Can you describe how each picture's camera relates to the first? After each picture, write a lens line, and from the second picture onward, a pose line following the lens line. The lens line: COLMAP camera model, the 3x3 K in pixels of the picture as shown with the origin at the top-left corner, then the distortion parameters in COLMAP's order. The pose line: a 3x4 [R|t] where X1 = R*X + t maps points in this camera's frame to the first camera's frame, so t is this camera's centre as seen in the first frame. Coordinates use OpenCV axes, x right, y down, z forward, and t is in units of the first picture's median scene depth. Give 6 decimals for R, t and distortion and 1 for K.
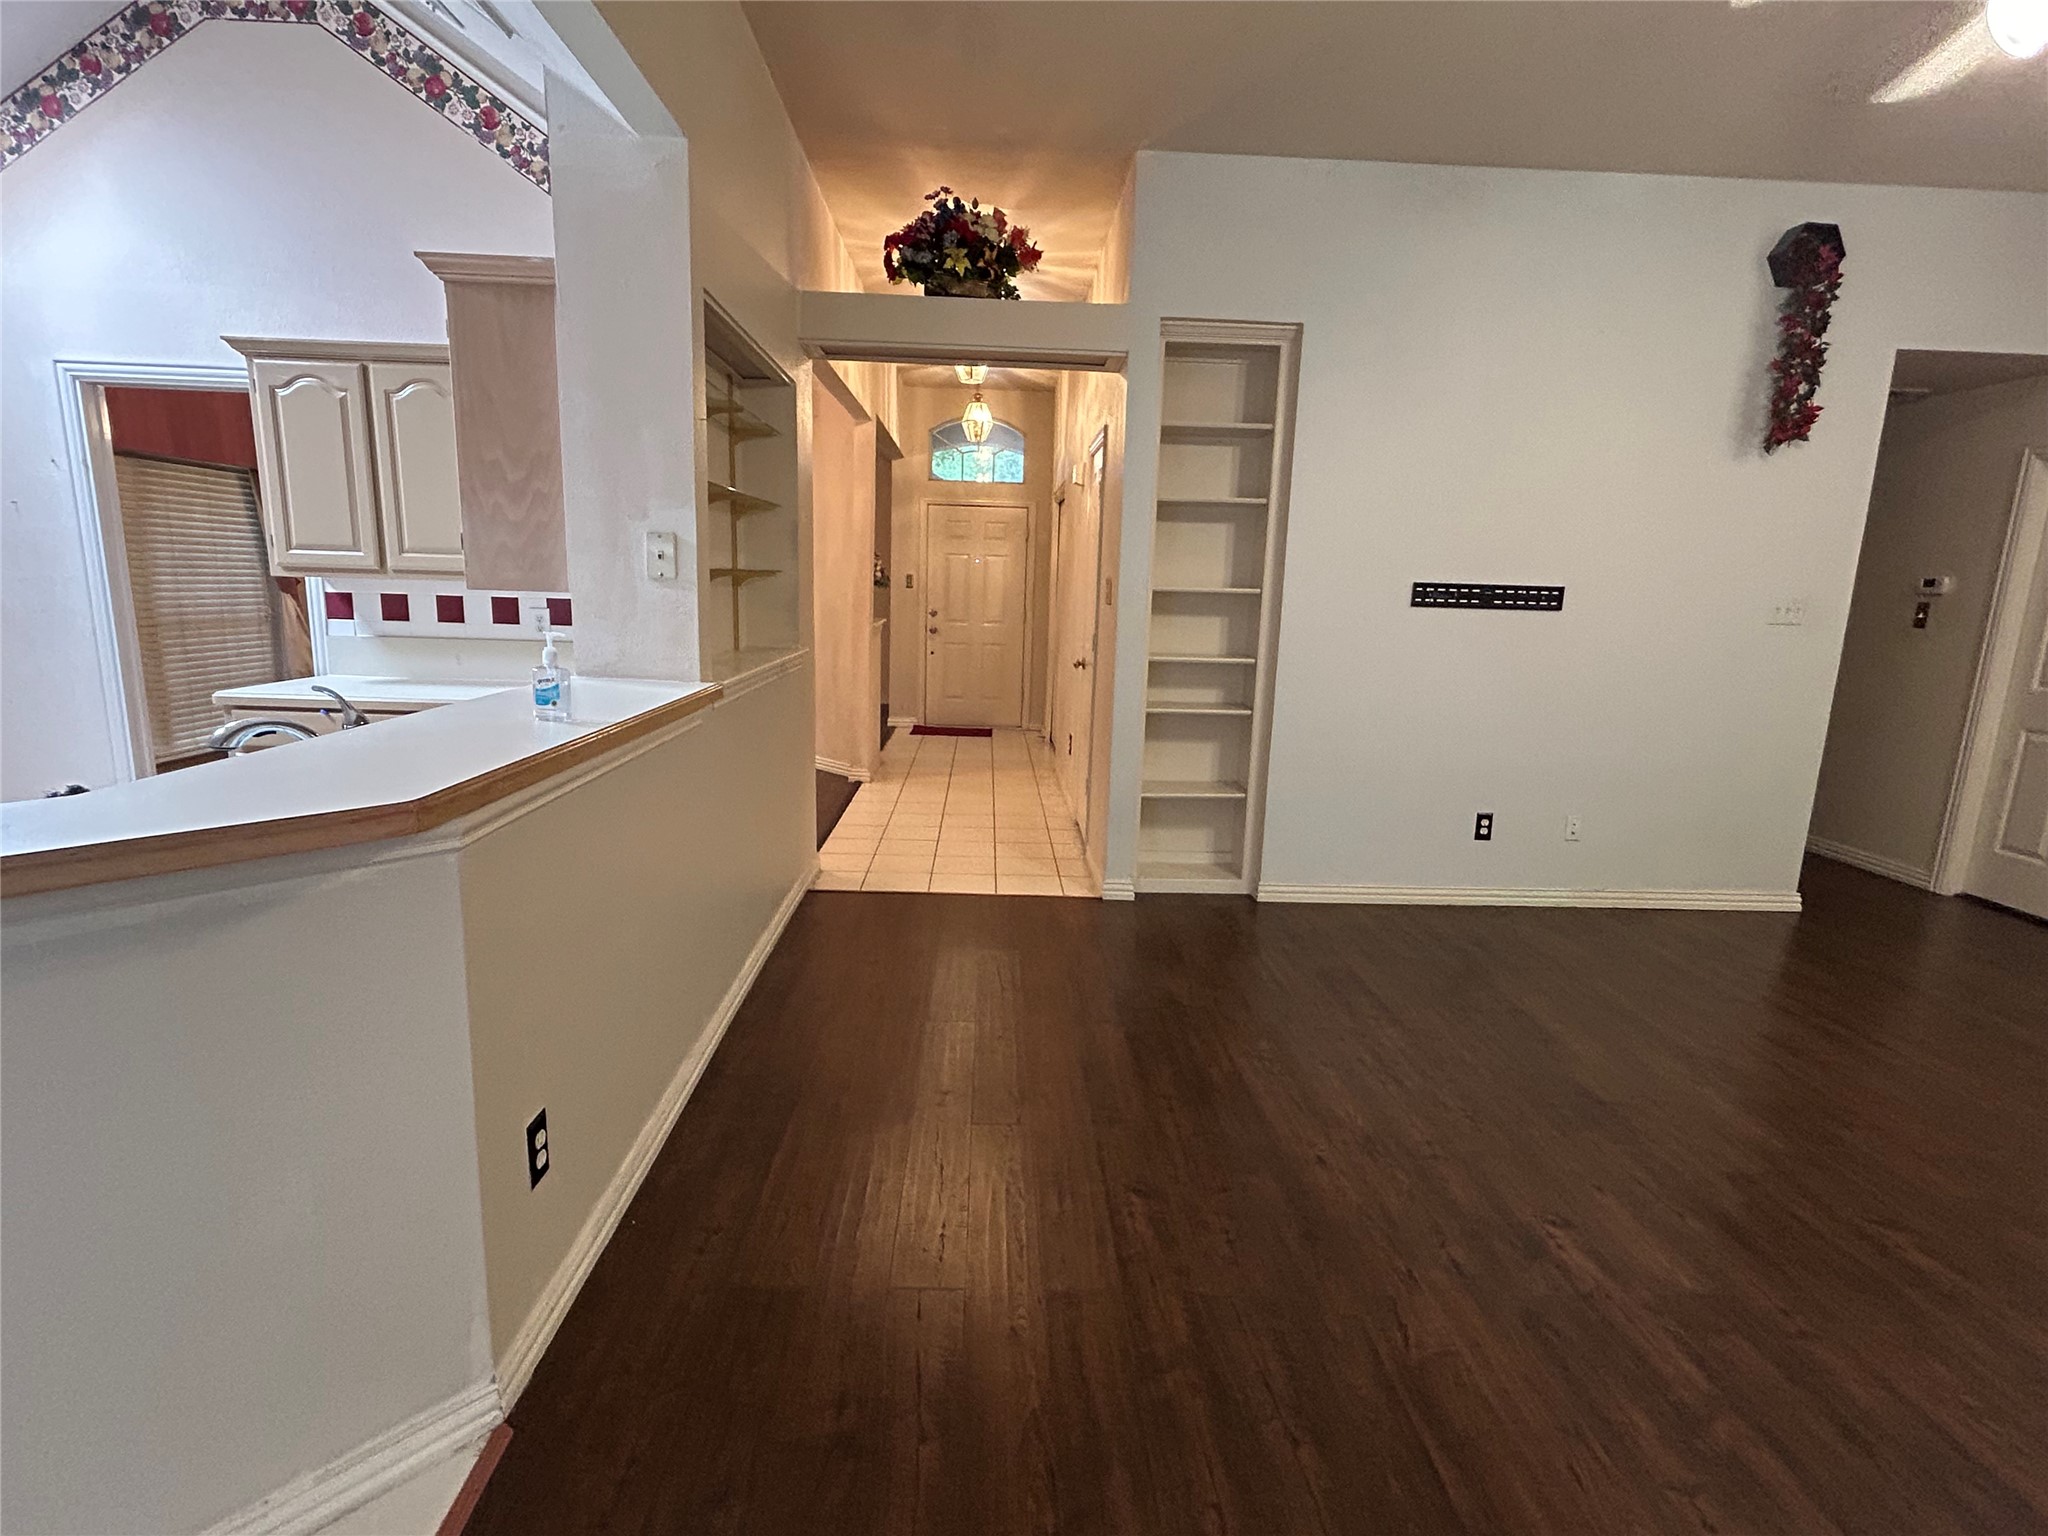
lens RADIAL K [[980.0, 0, 1022.5], [0, 980.0, 771.0], [0, 0, 1]] dist [0.017246, -0.003839]
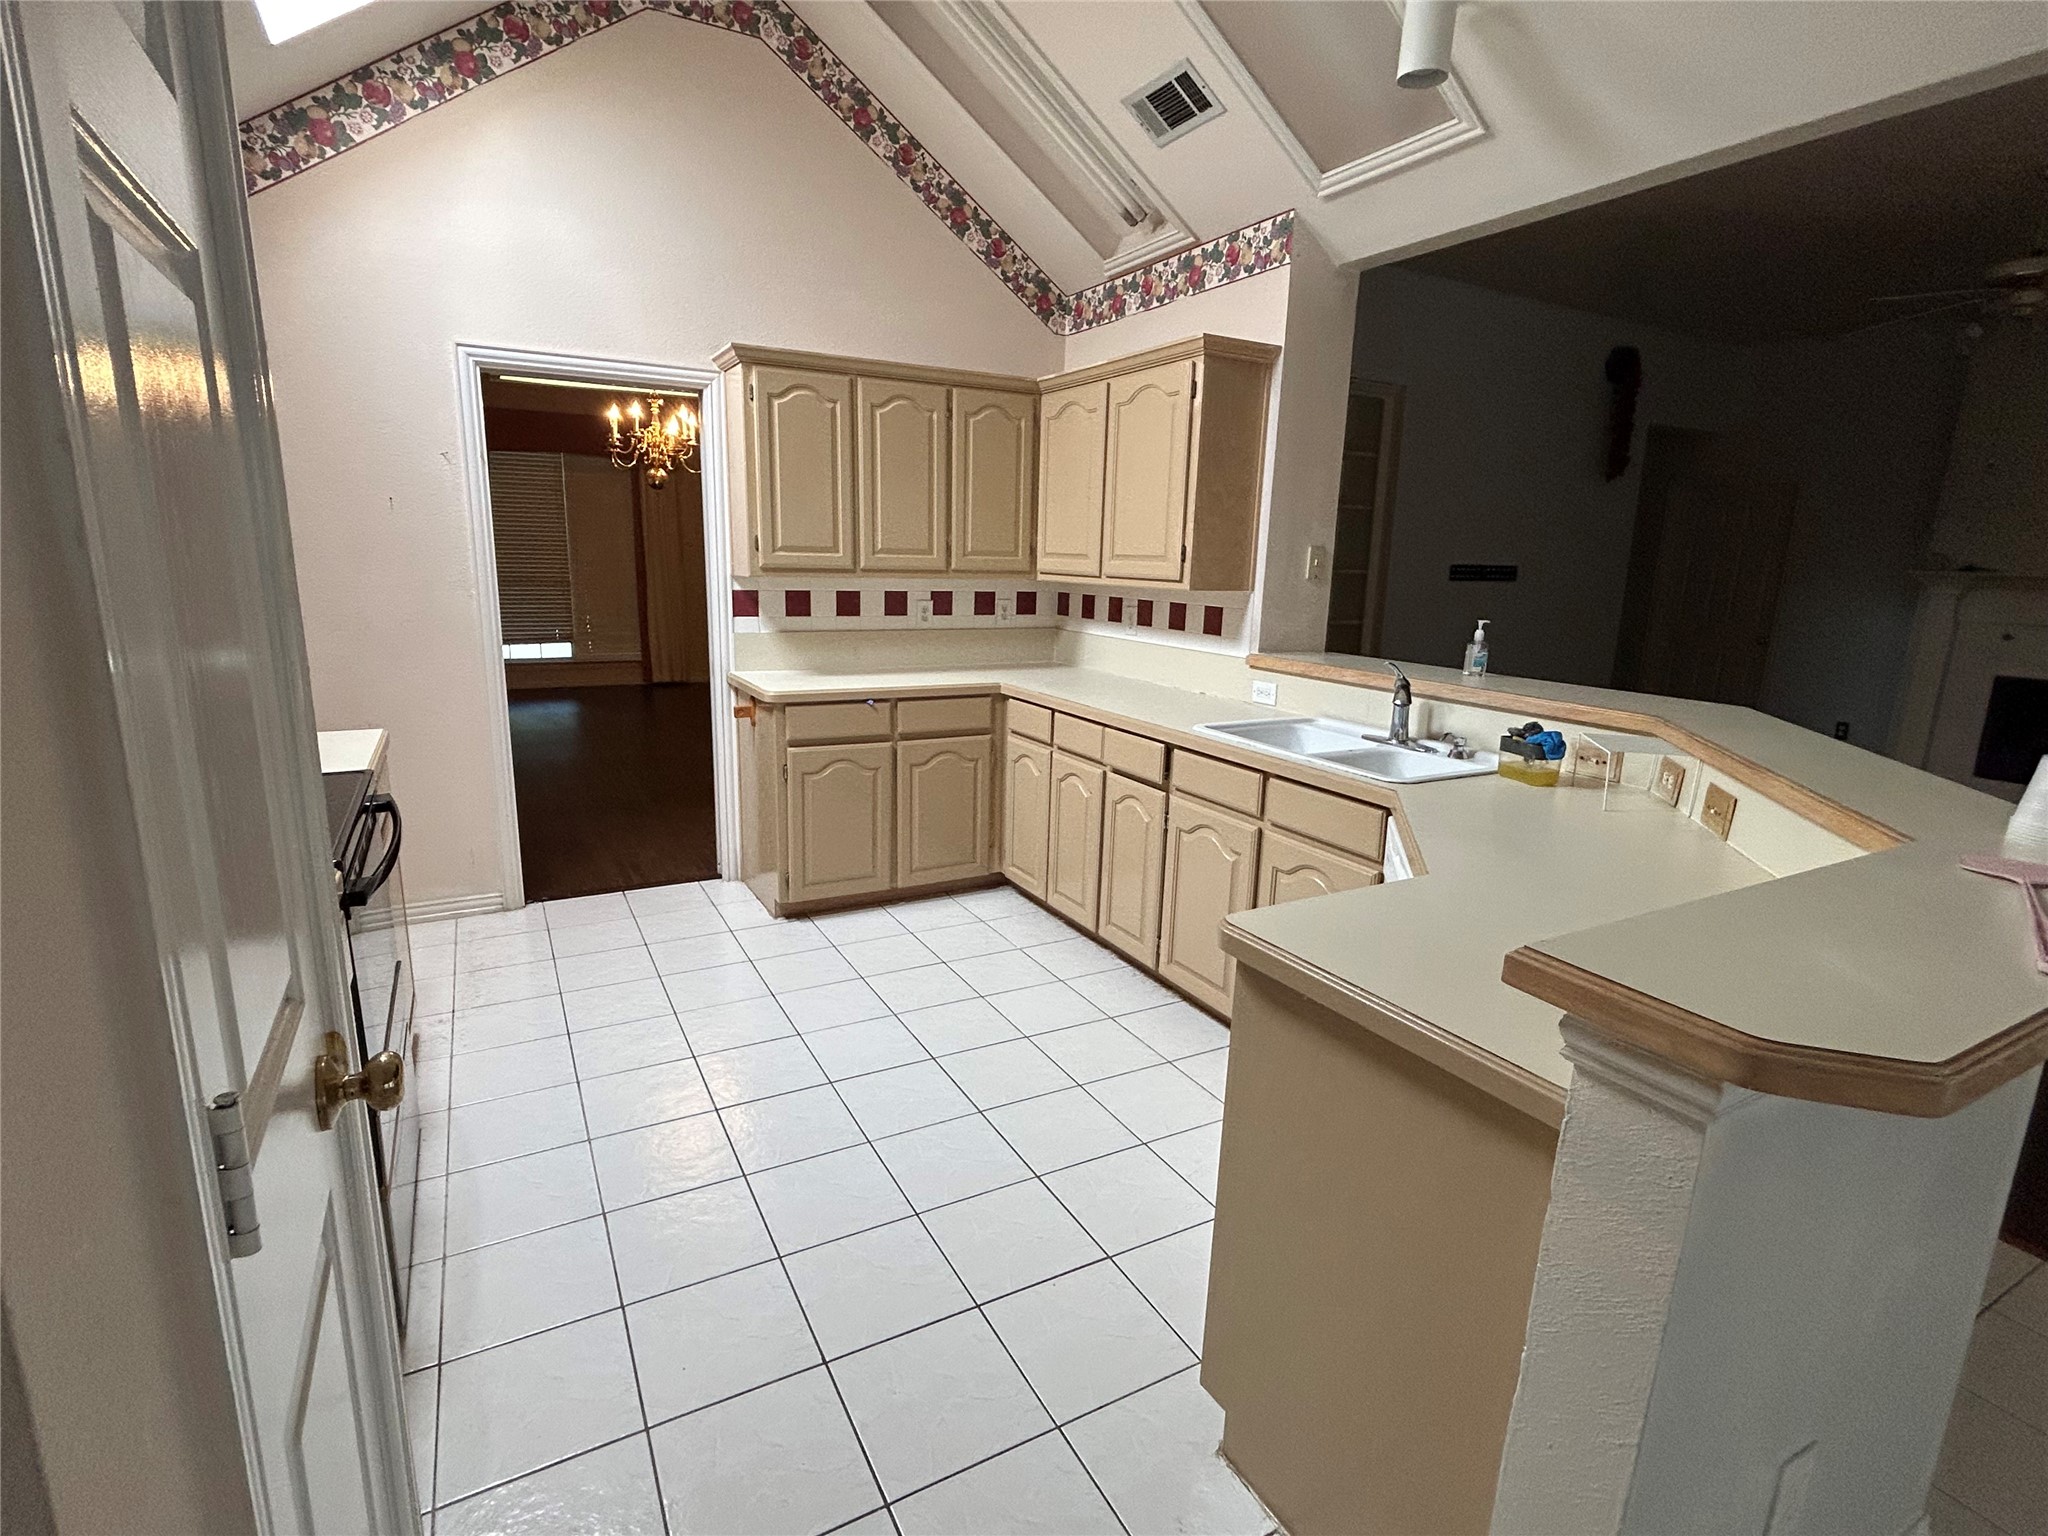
lens RADIAL K [[980.0, 0, 1019.3], [0, 980.0, 760.8], [0, 0, 1]] dist [0.017246, -0.003839]
pose [[0.891076, -0.101858, 0.442277, -0.987605], [0.091465, 0.994799, 0.044827, -0.027678], [-0.444543, 0.000508, 0.895757, -0.036548]]
